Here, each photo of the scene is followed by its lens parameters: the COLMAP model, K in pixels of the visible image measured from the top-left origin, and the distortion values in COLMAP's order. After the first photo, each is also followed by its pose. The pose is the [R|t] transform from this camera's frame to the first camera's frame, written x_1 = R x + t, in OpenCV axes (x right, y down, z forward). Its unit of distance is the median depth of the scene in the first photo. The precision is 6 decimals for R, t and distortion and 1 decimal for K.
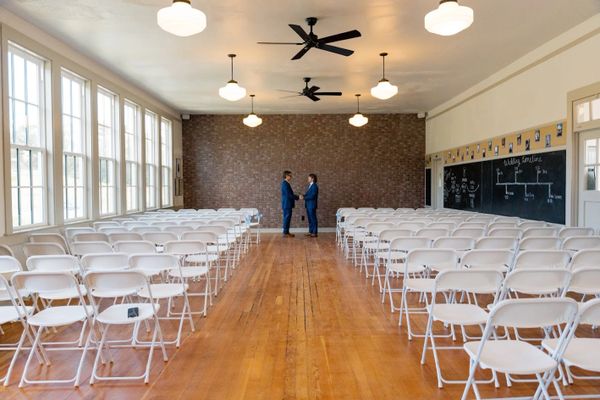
lens RADIAL K [[457.1, 0, 300.0], [0, 457.1, 200.0], [0, 0, 1]] dist [0.003816, -0.000173]
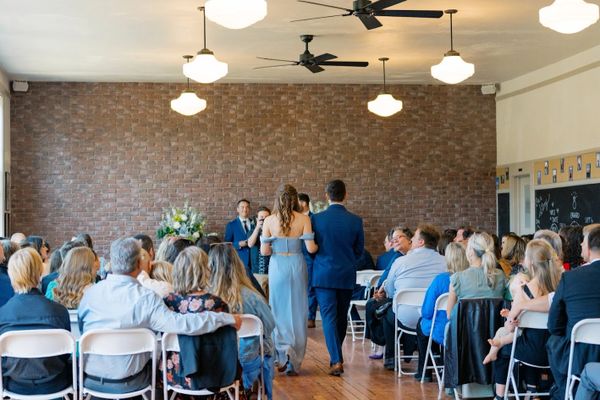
lens RADIAL K [[1194.9, 0, 300.0], [0, 1194.9, 200.0], [0, 0, 1]] dist [-0.050477, -0.031792]
pose [[0.990737, 0.000440, 0.135795, -0.127596], [0.006974, 0.998511, -0.054112, 0.010202], [-0.135617, 0.054558, 0.989258, -0.293312]]
